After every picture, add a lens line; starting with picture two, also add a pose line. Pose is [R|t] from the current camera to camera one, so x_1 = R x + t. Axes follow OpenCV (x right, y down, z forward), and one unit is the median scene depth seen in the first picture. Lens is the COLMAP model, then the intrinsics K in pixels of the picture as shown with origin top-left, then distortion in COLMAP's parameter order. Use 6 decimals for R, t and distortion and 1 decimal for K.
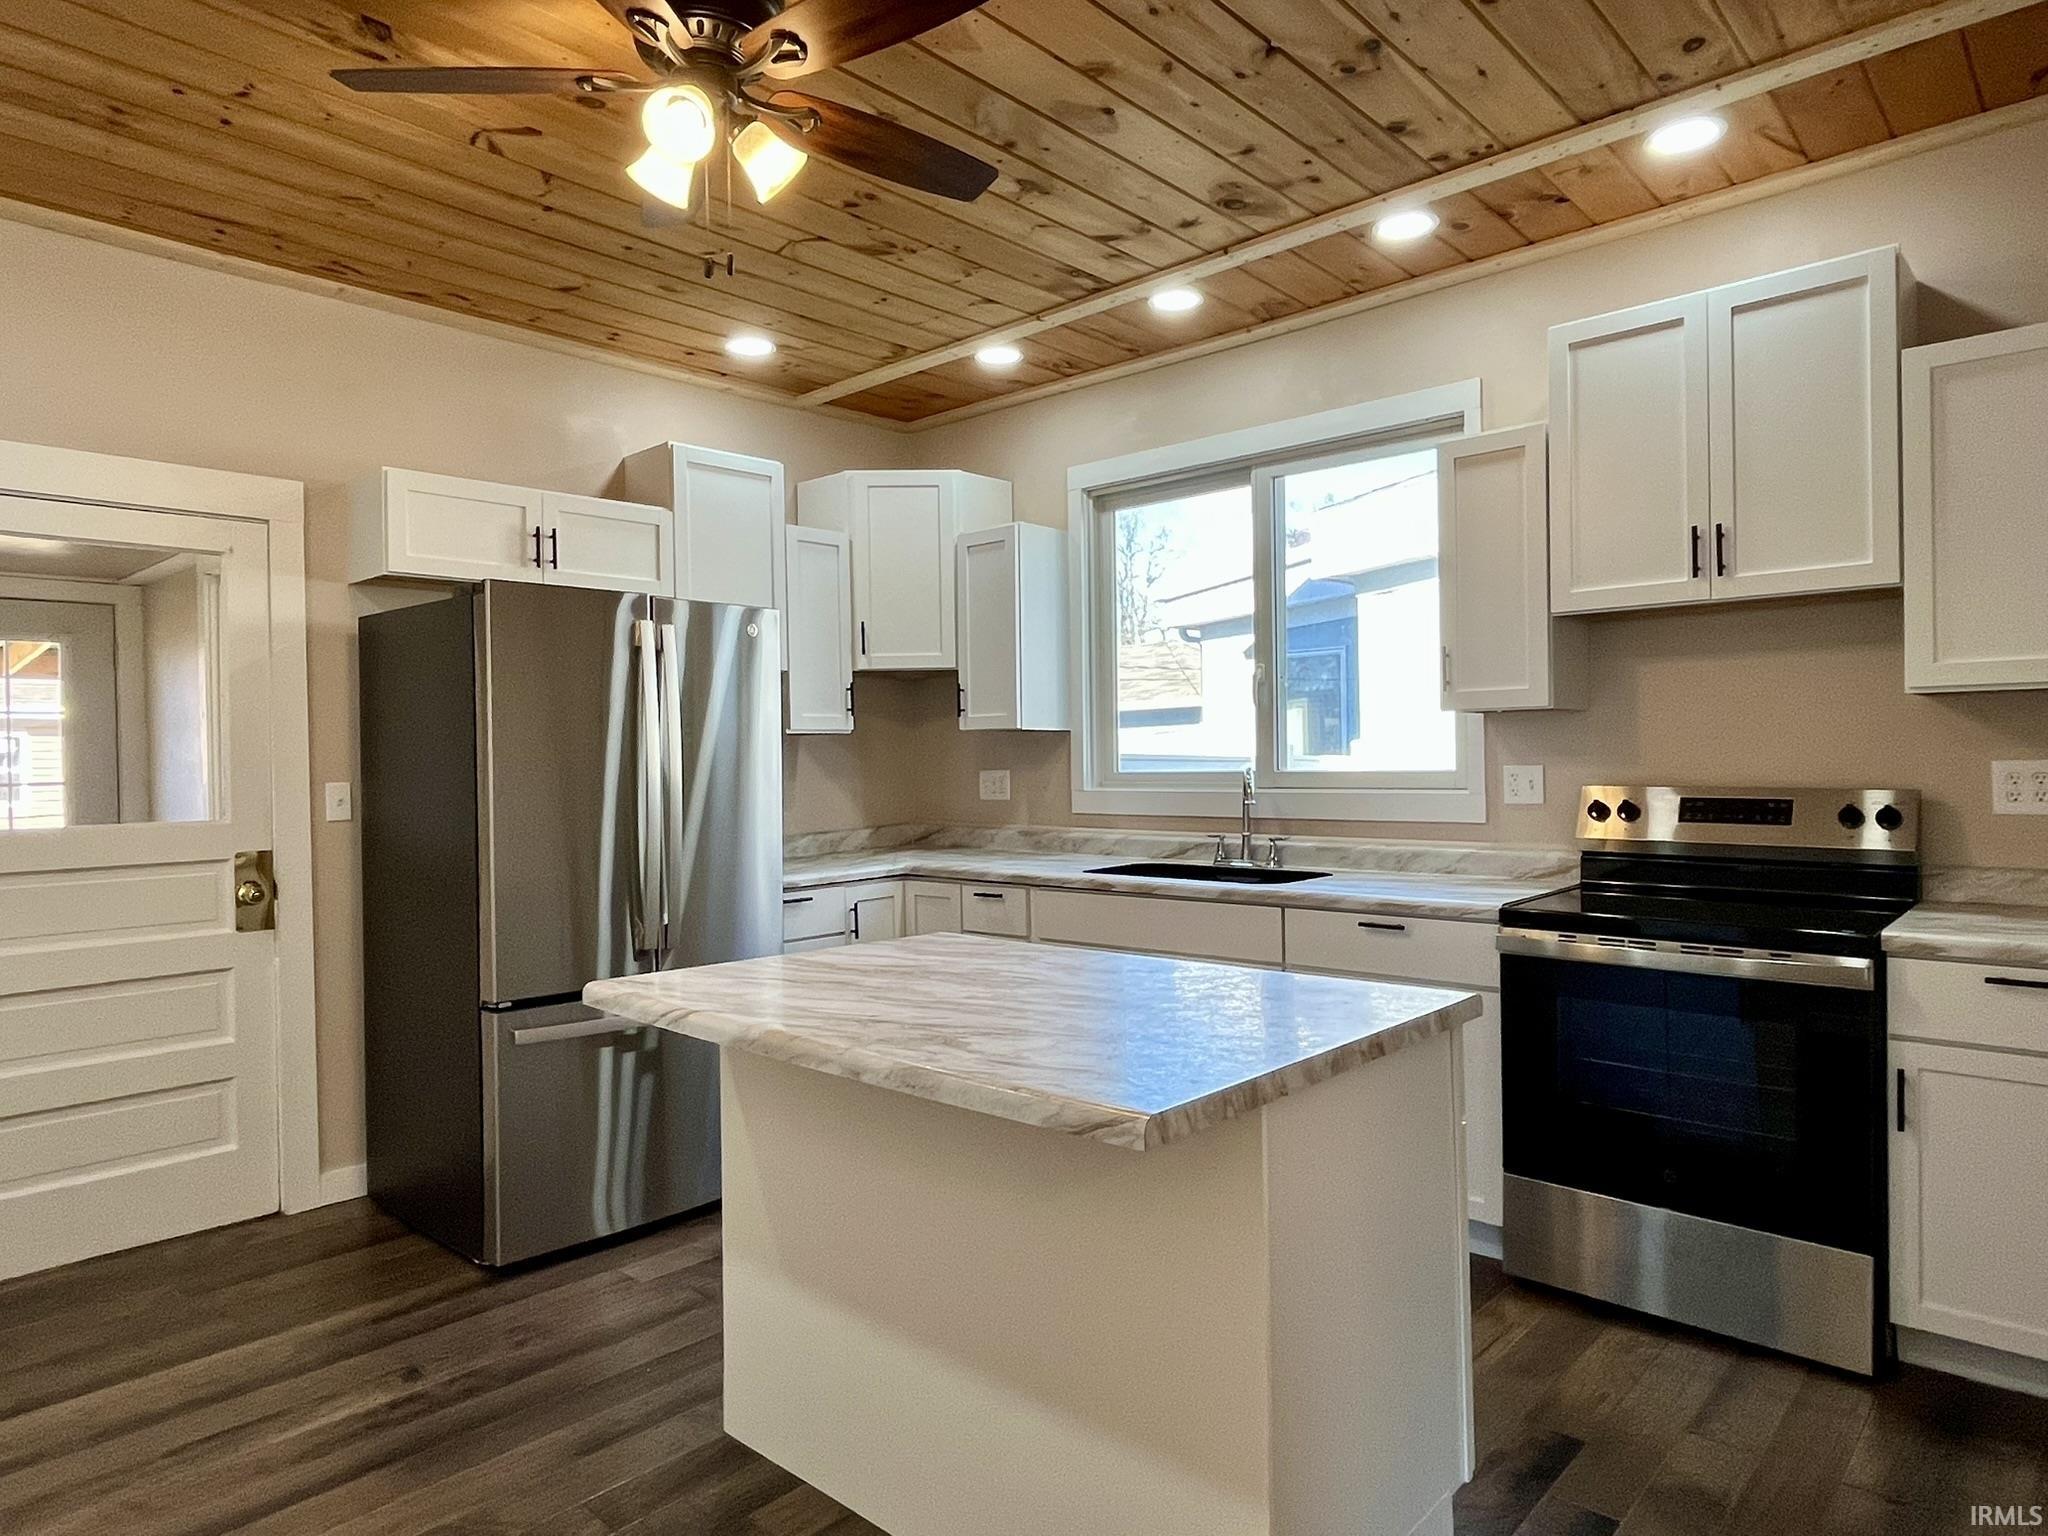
lens RADIAL K [[1233.7, 0, 1017.1], [0, 1233.7, 762.7], [0, 0, 1]] dist [-0.011160, 0.001924]
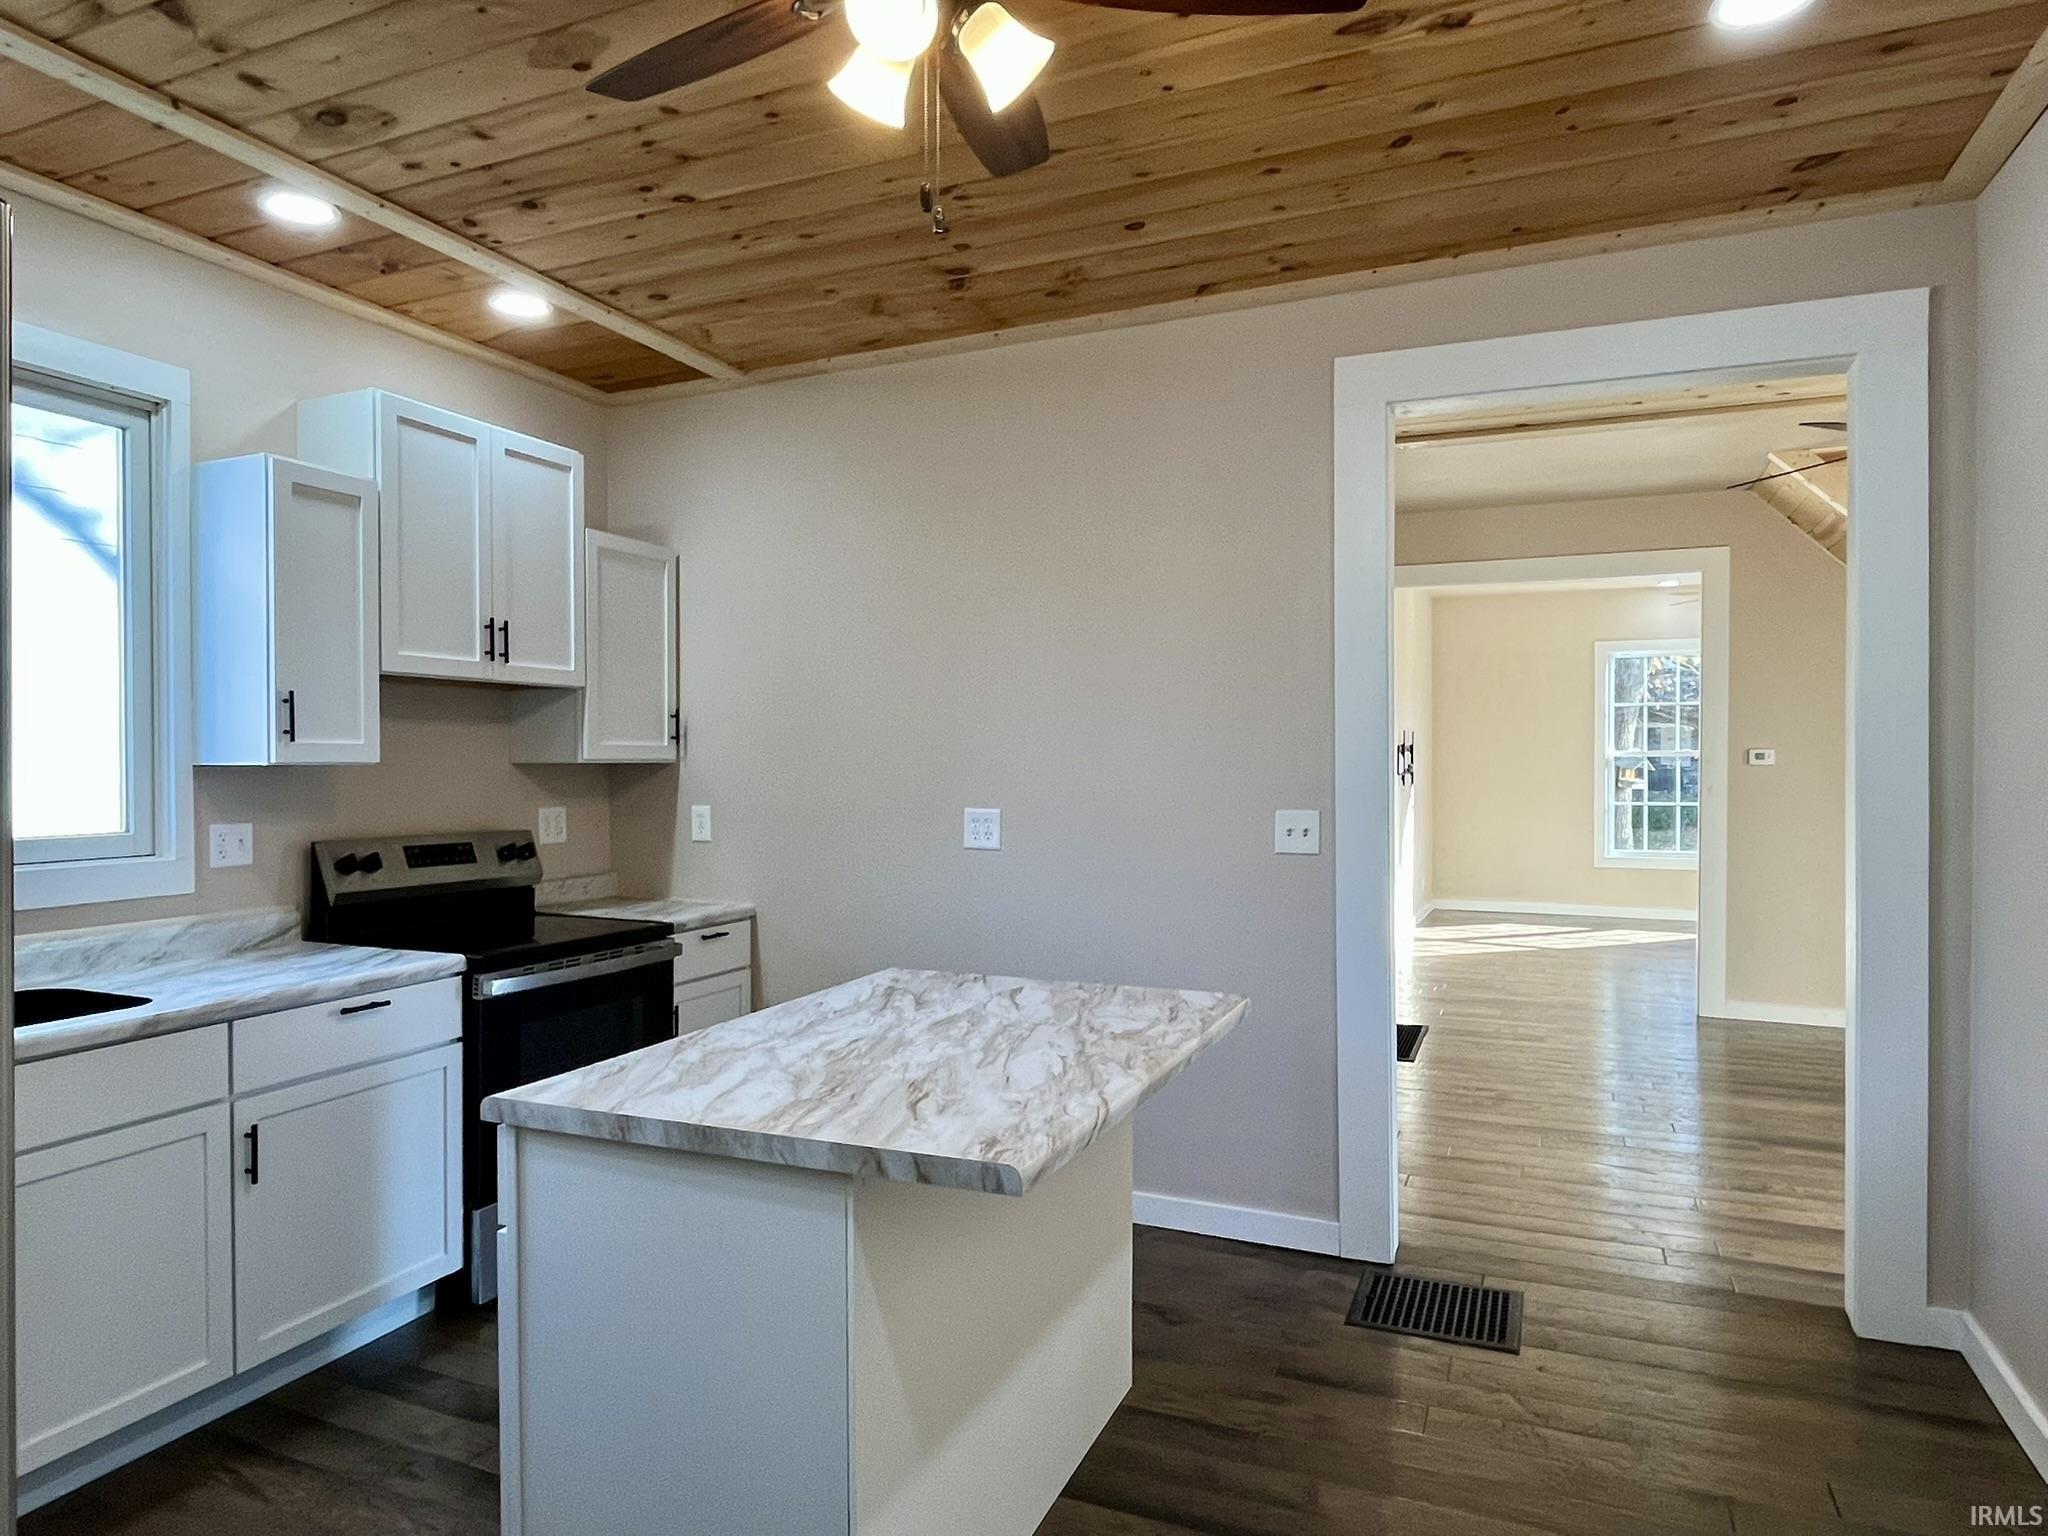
lens RADIAL K [[1233.7, 0, 1022.9], [0, 1233.7, 770.4], [0, 0, 1]] dist [-0.011160, 0.001924]
pose [[-0.337291, 0.008804, 0.941359, -0.677714], [0.010586, 0.999929, -0.005559, -0.027600], [-0.941341, 0.008090, -0.337360, 0.819745]]
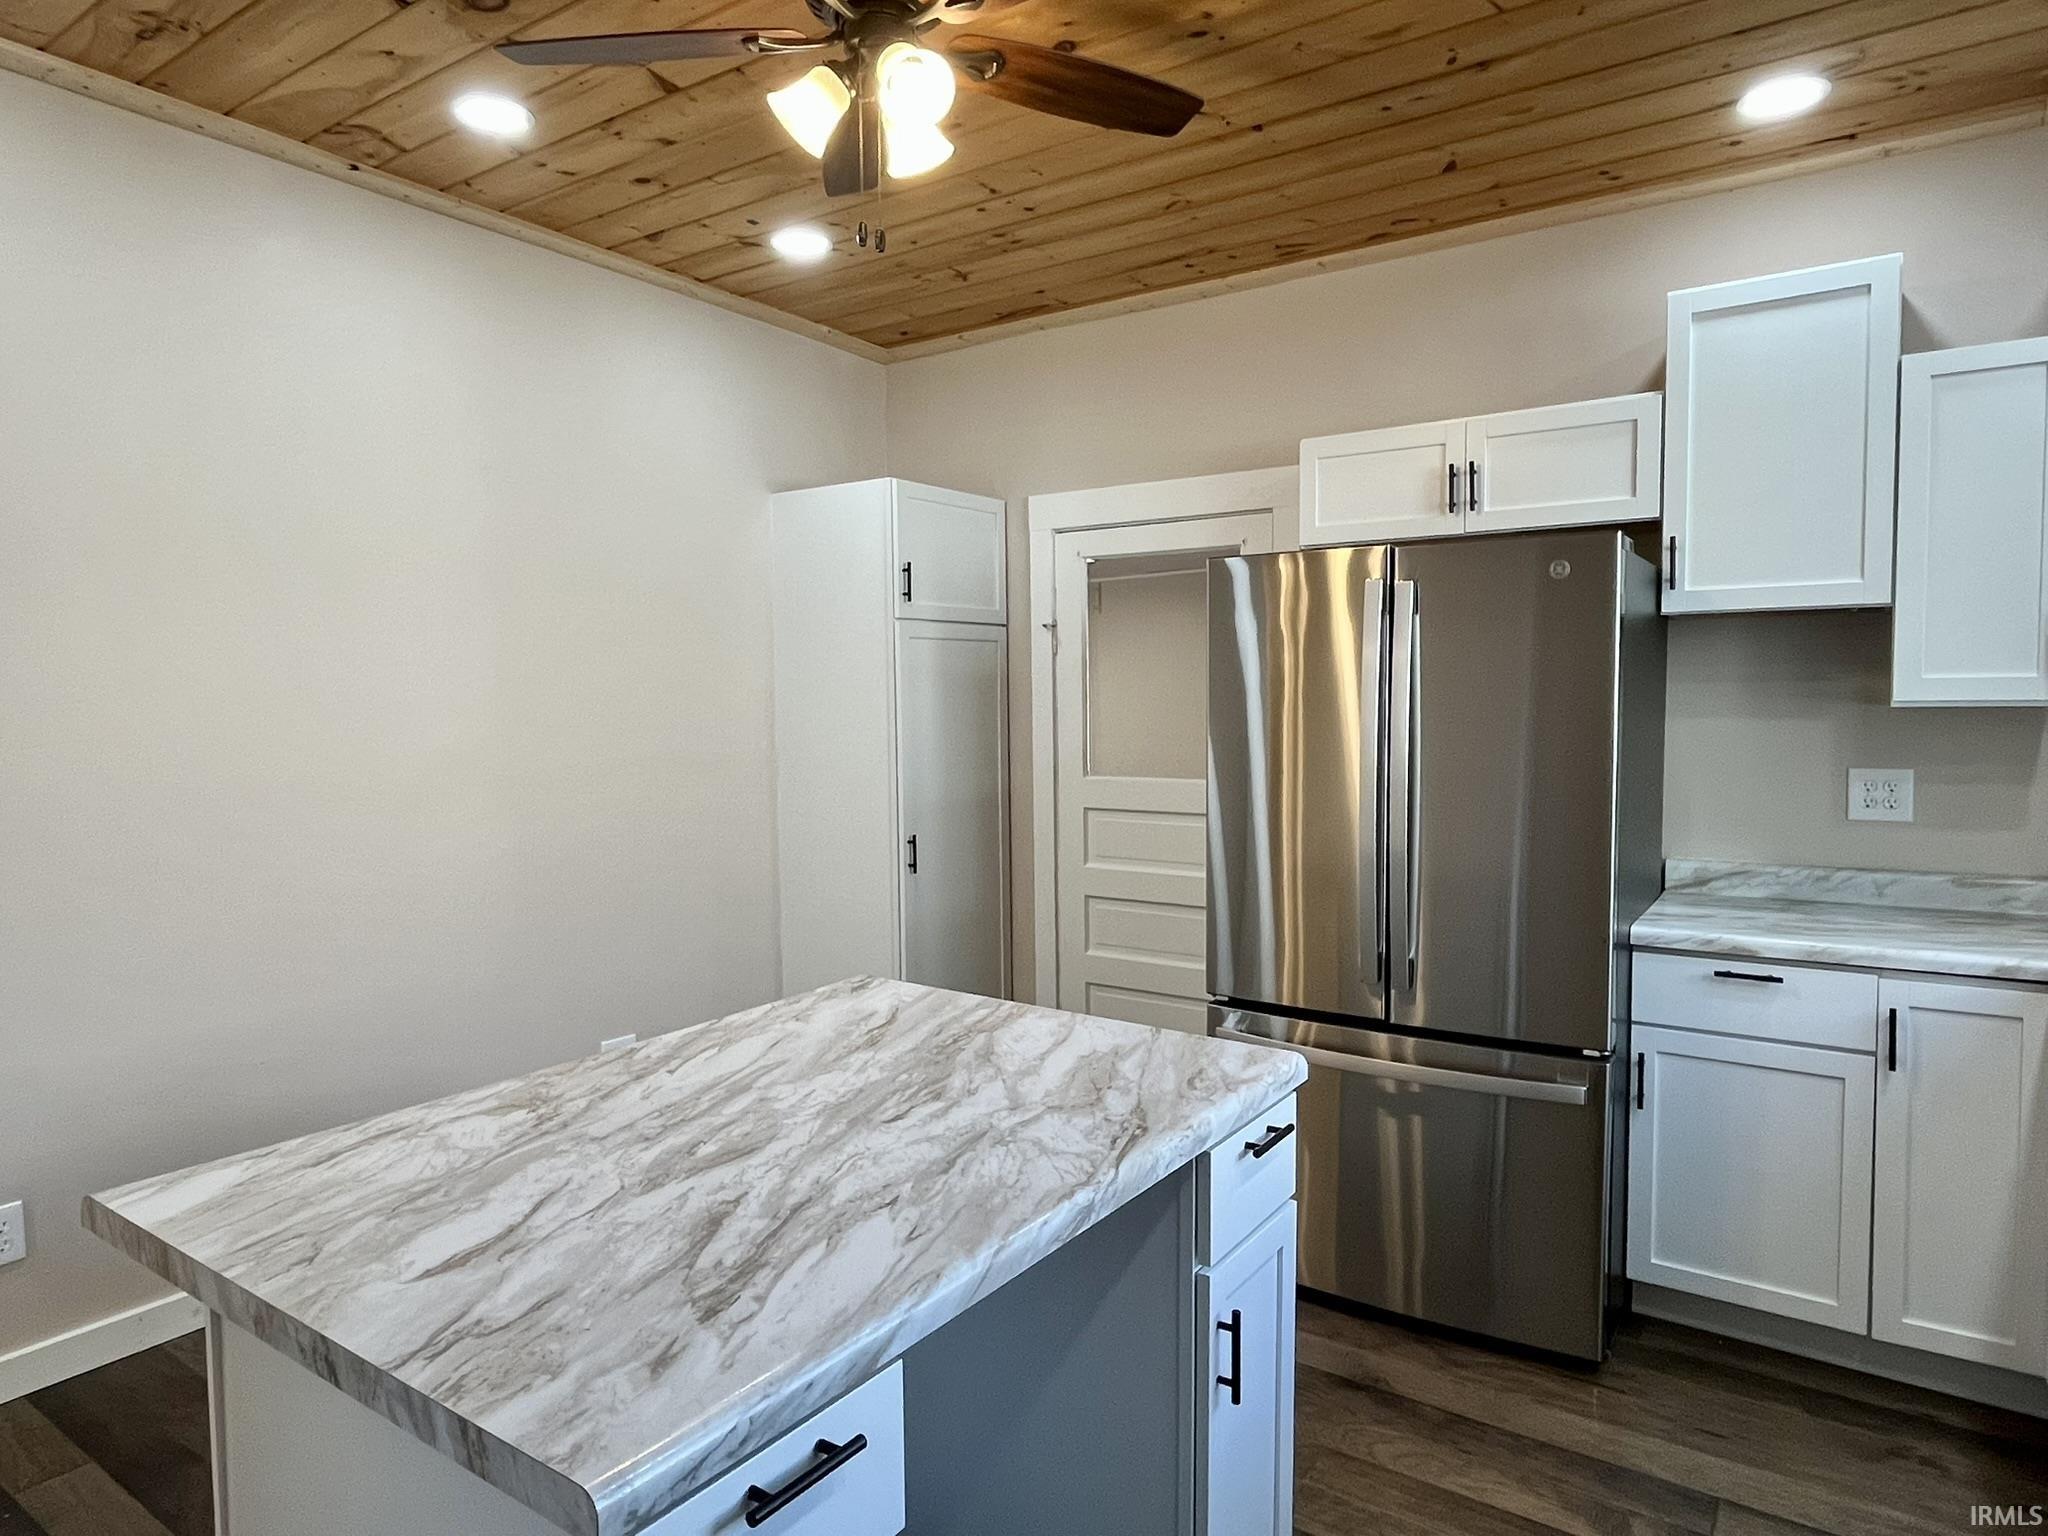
lens RADIAL K [[1233.7, 0, 1009.8], [0, 1233.7, 767.5], [0, 0, 1]] dist [-0.011160, 0.001924]
pose [[0.136495, 0.073730, -0.987893, 0.476158], [0.001325, 0.997212, 0.074608, -0.053497], [0.990640, -0.011493, 0.136016, 0.656622]]
